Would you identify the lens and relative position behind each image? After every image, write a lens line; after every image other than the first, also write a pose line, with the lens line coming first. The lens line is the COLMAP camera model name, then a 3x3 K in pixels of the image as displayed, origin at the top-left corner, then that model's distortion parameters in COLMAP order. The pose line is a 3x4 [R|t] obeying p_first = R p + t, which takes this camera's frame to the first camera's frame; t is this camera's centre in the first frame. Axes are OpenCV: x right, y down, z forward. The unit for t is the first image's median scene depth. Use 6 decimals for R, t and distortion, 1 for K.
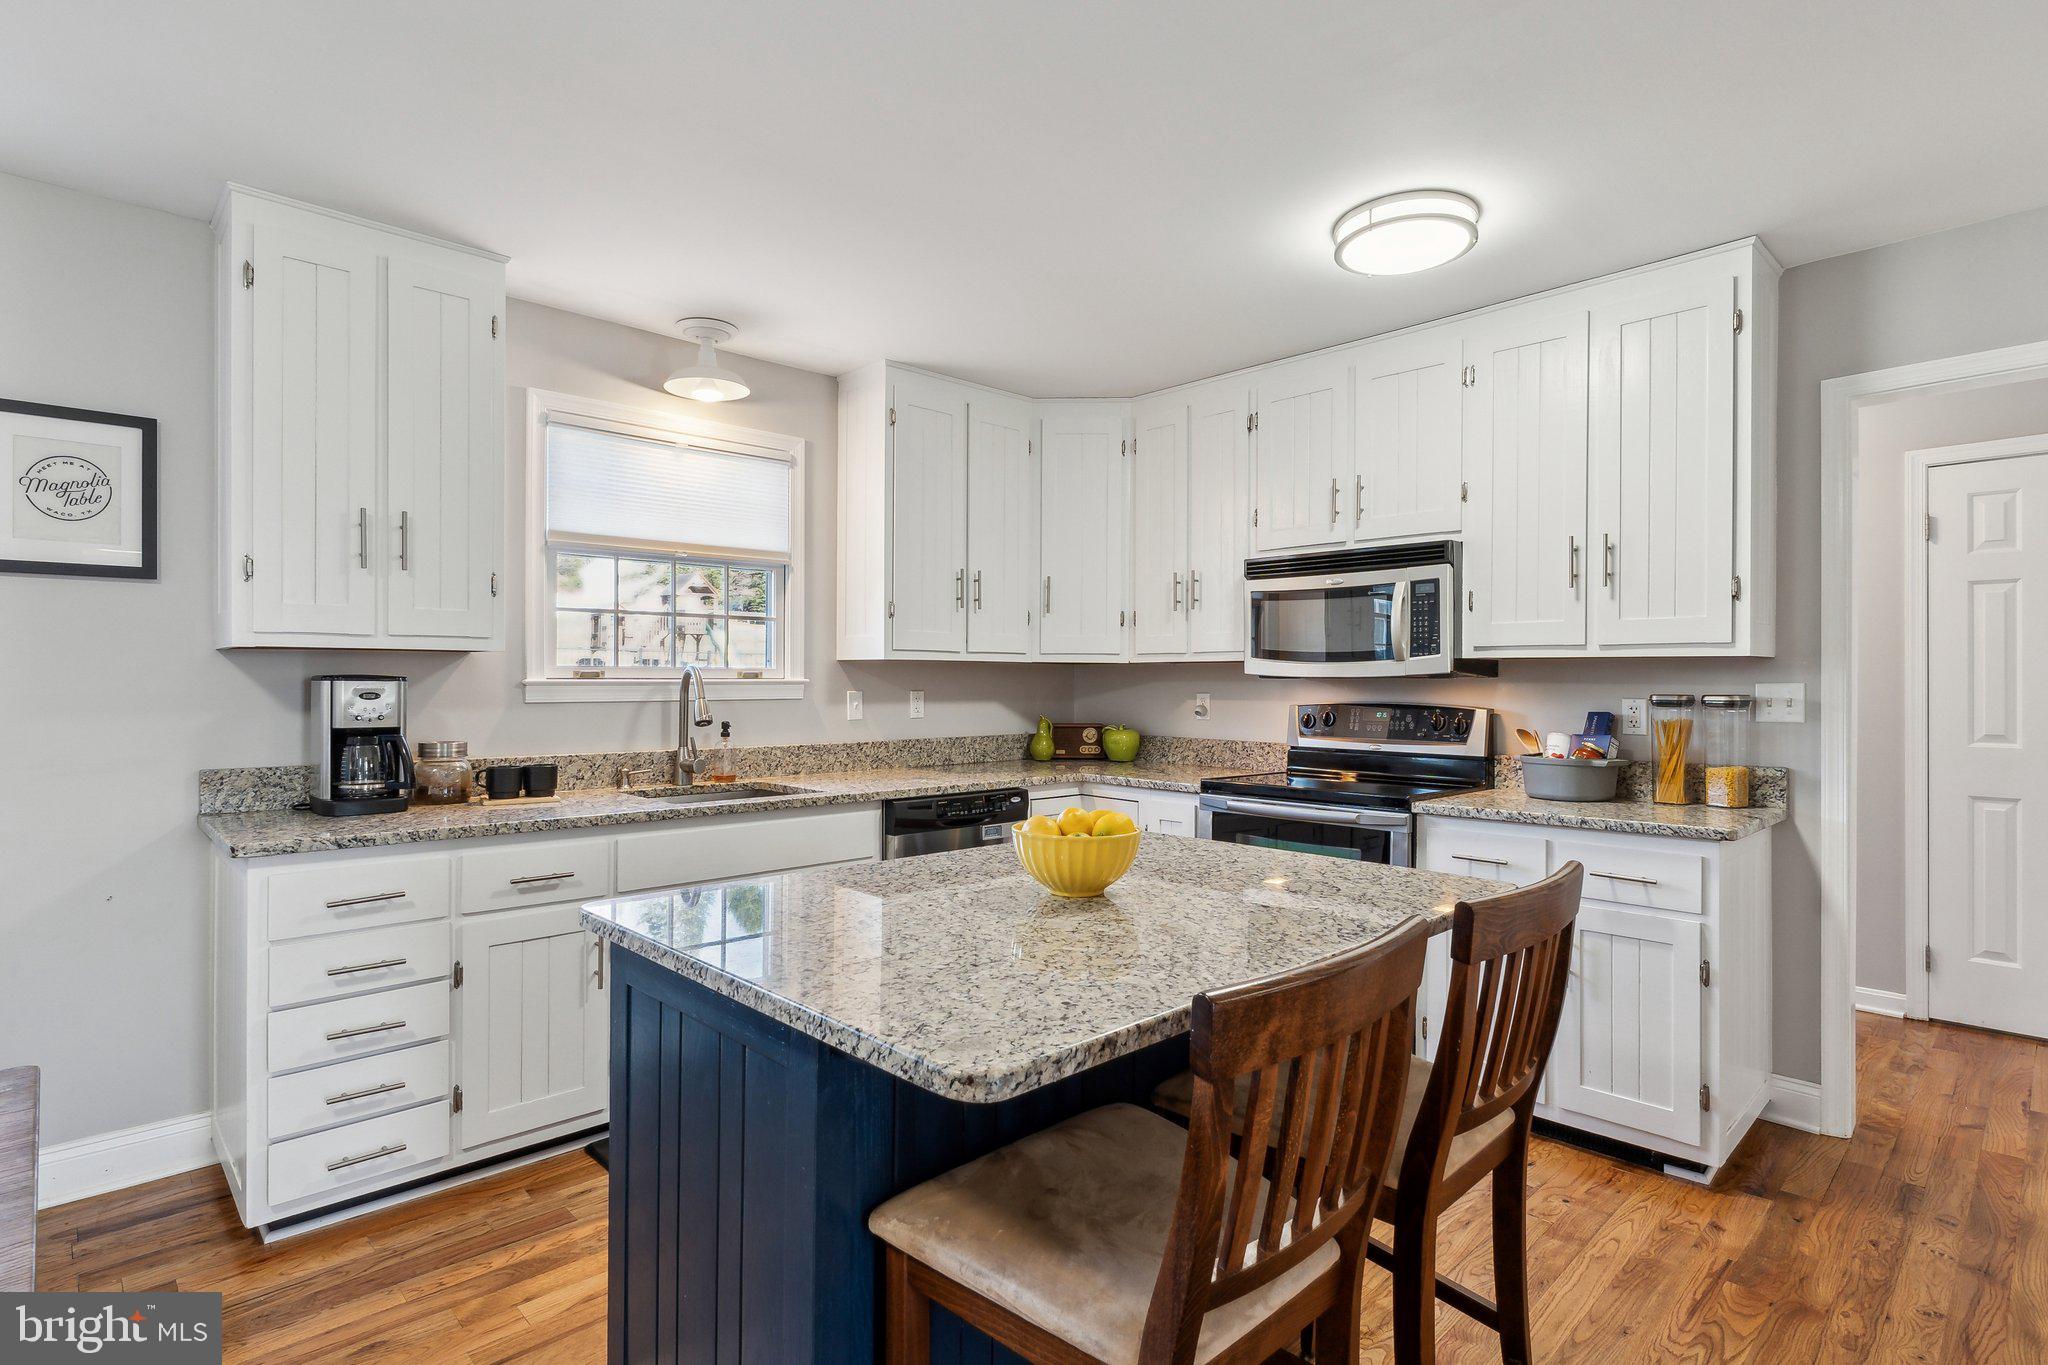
lens RADIAL K [[1009.0, 0, 1024.0], [0, 1009.0, 682.5], [0, 0, 1]] dist [-0.000890, -0.000151]
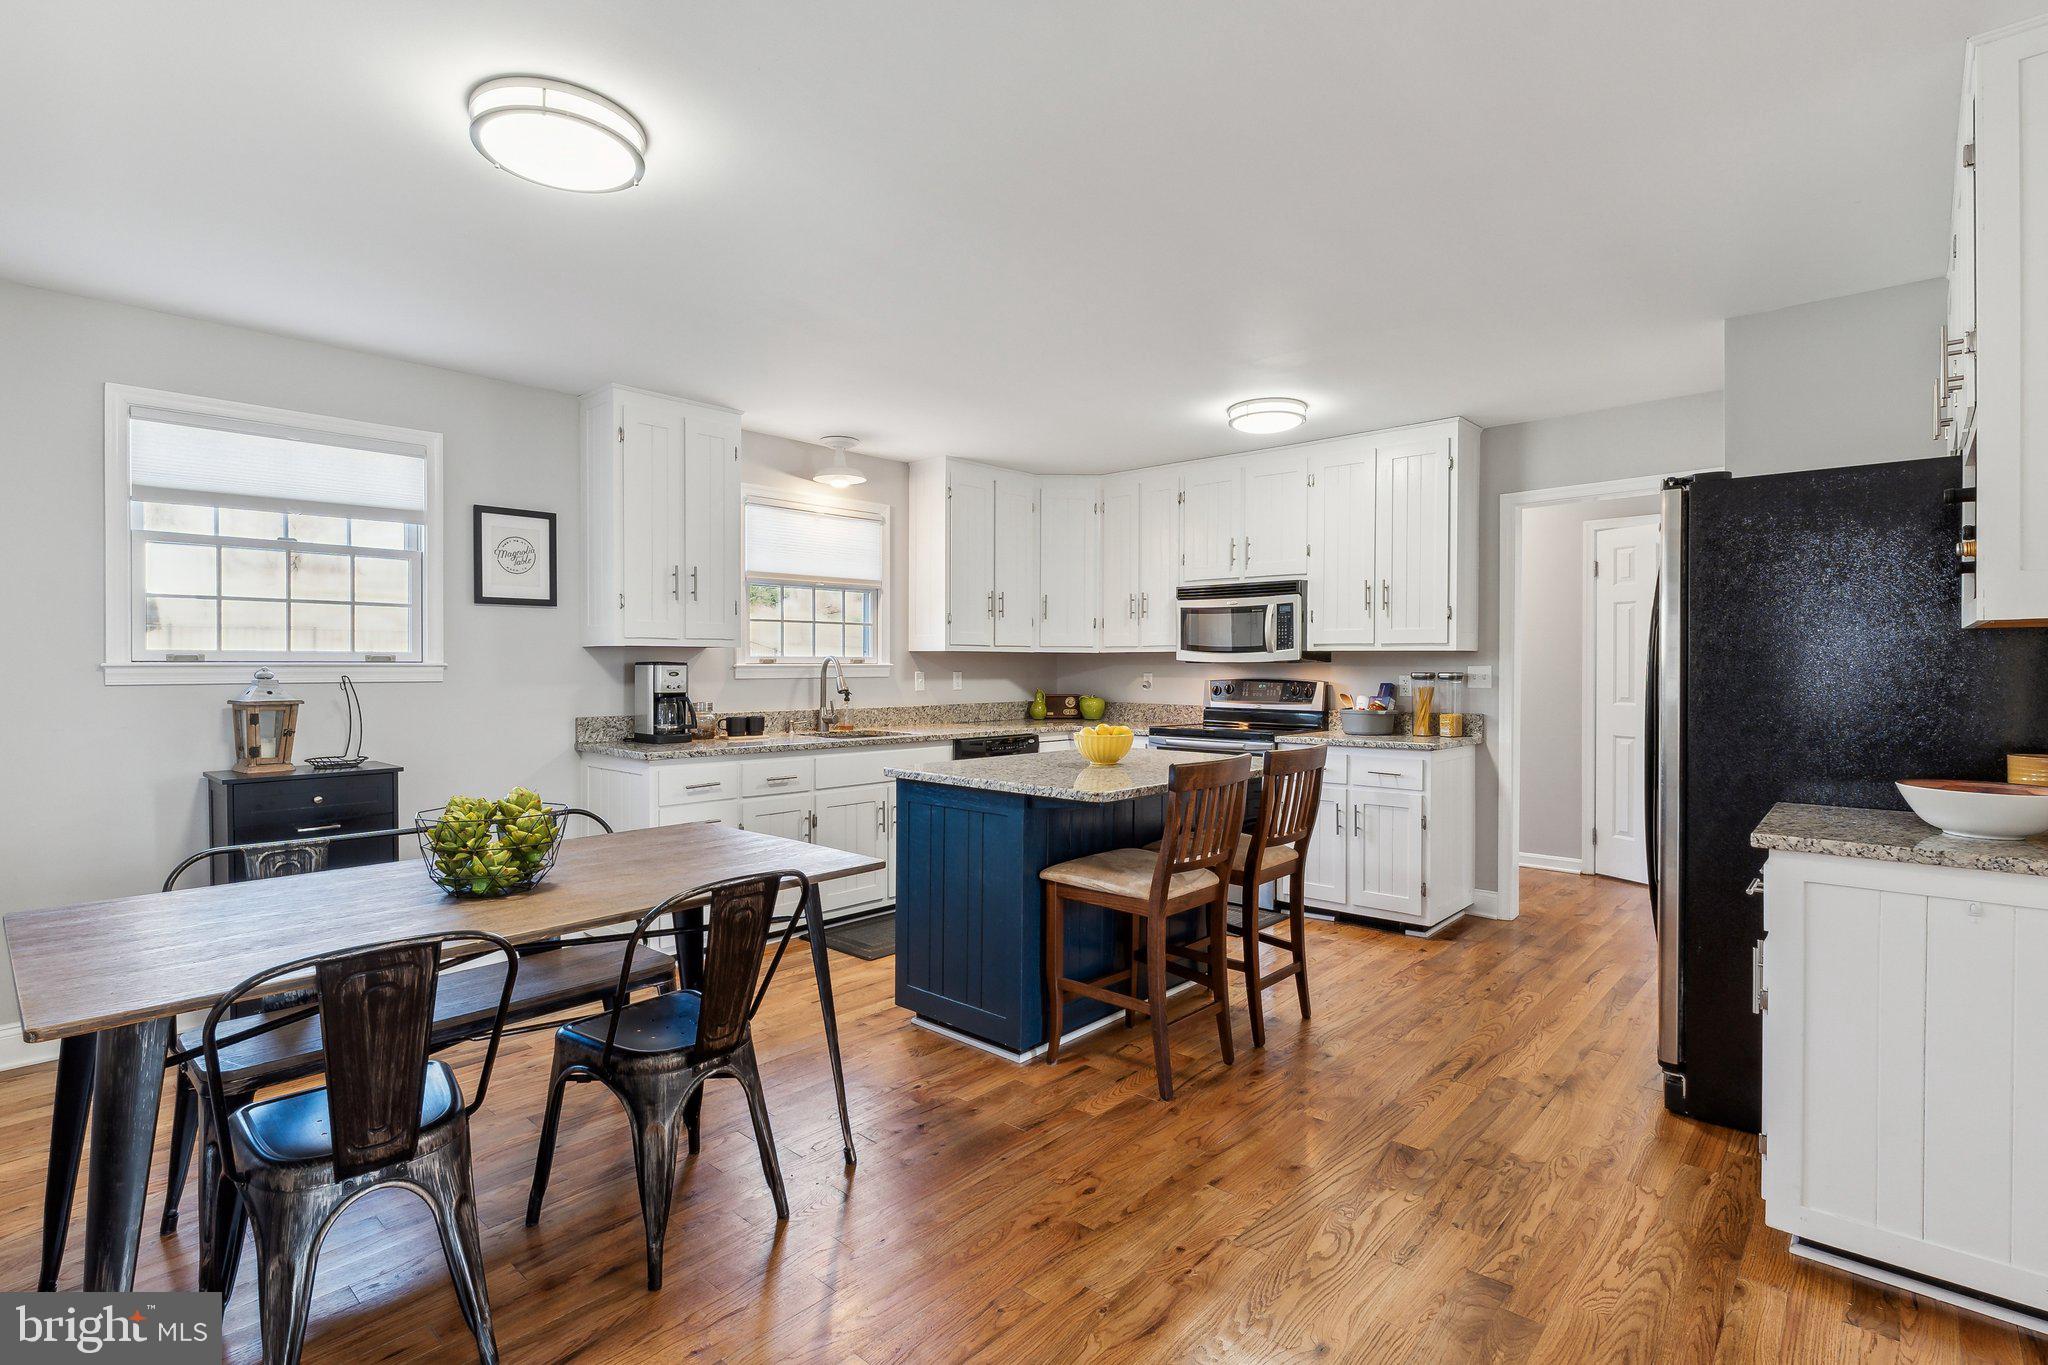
lens RADIAL K [[983.3, 0, 1018.0], [0, 983.3, 675.6], [0, 0, 1]] dist [-0.003420, -0.000516]
pose [[0.997911, -0.001512, 0.064582, -0.142825], [0.000894, 0.999954, 0.009591, 0.000487], [-0.064593, -0.009513, 0.997866, -0.576916]]
